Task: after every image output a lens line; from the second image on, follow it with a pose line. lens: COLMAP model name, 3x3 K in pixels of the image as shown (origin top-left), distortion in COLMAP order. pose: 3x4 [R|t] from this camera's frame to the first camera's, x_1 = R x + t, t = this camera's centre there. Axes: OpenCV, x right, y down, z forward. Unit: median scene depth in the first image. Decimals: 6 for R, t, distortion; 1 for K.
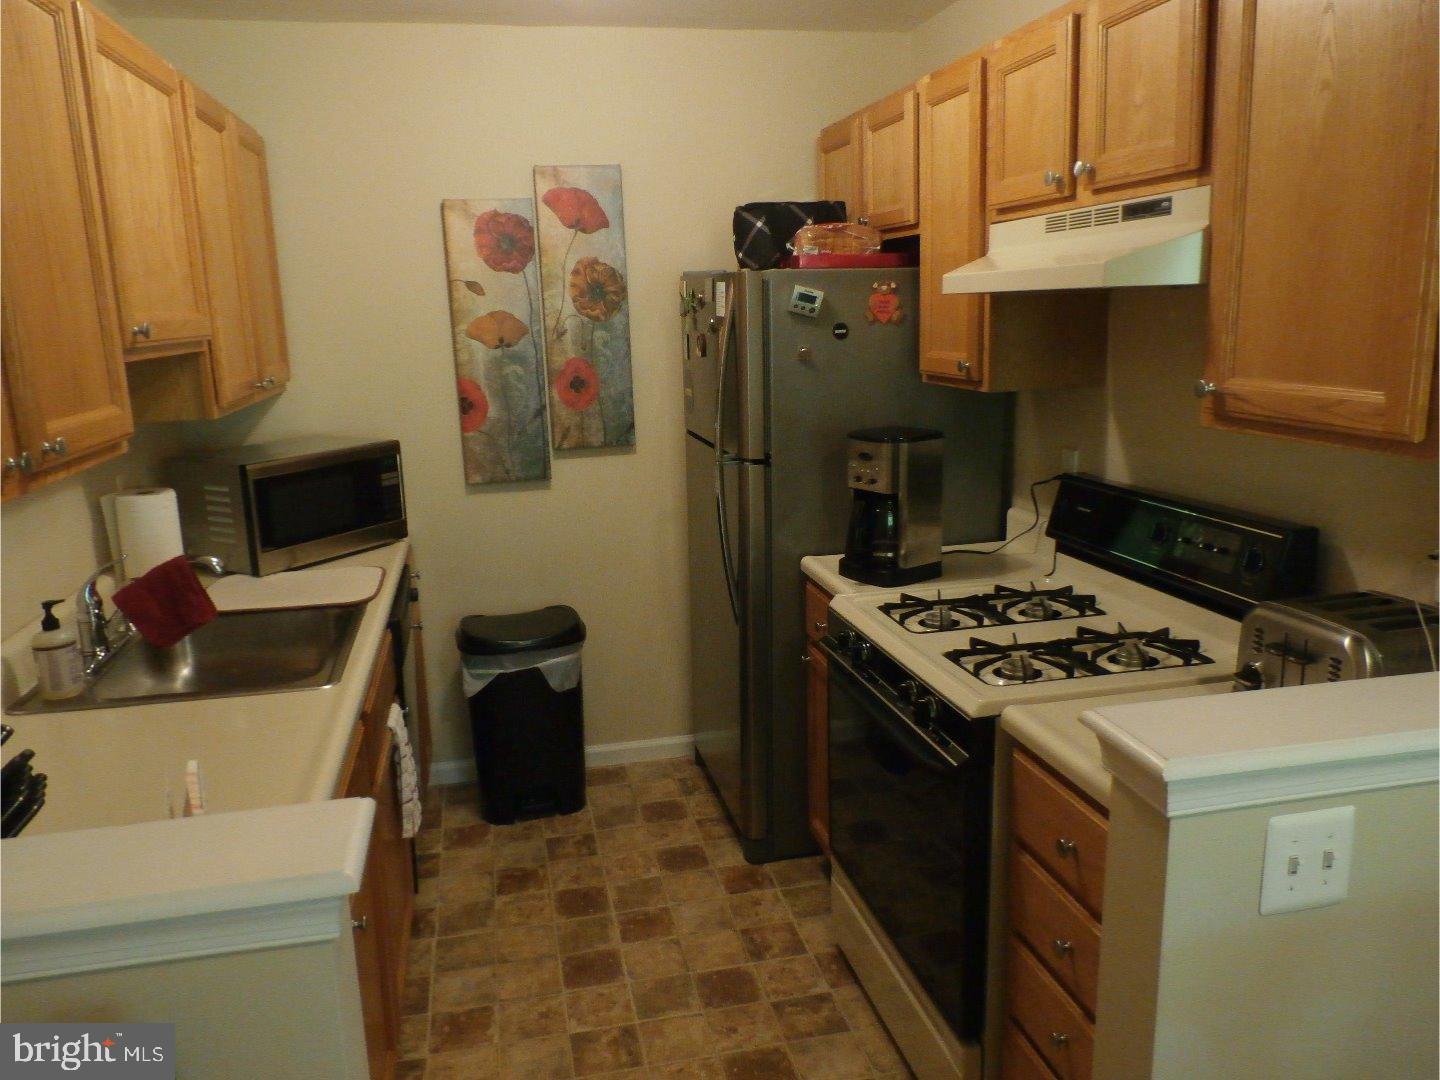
lens RADIAL K [[1057.3, 0, 716.2], [0, 1057.3, 535.3], [0, 0, 1]] dist [-0.044844, 0.009286]
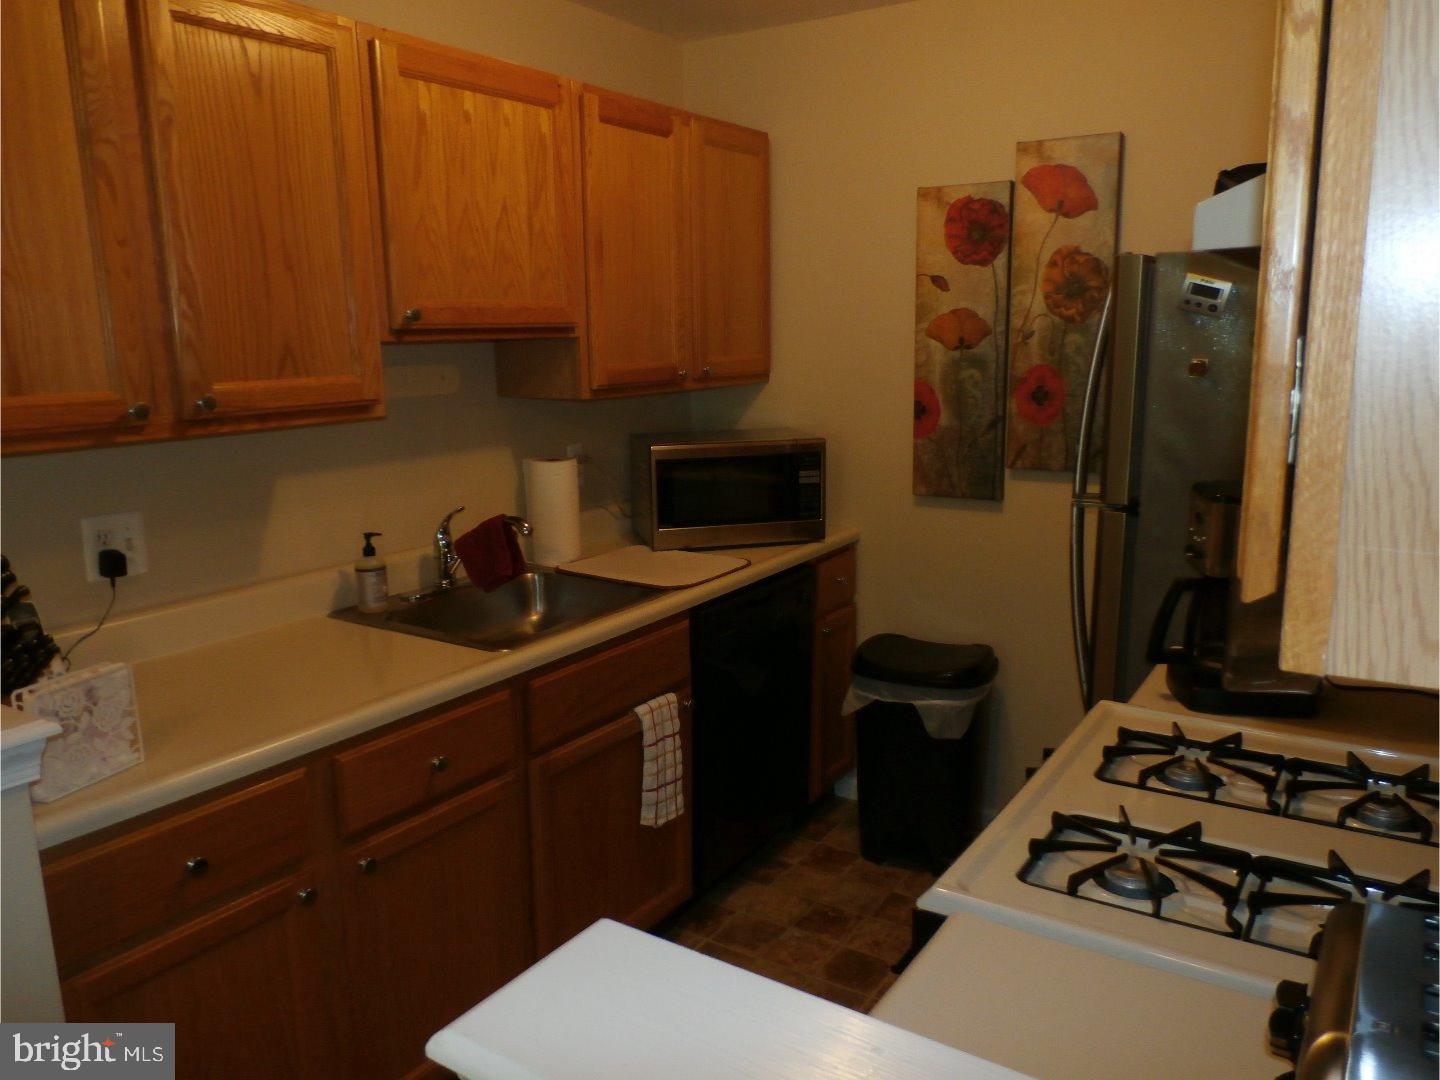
lens RADIAL K [[1057.3, 0, 735.1], [0, 1057.3, 541.7], [0, 0, 1]] dist [-0.044844, 0.009286]
pose [[0.713852, 0.156628, -0.682557, 0.300439], [-0.157136, 0.985639, 0.061836, -0.041232], [0.682440, 0.063113, 0.728212, 0.223201]]
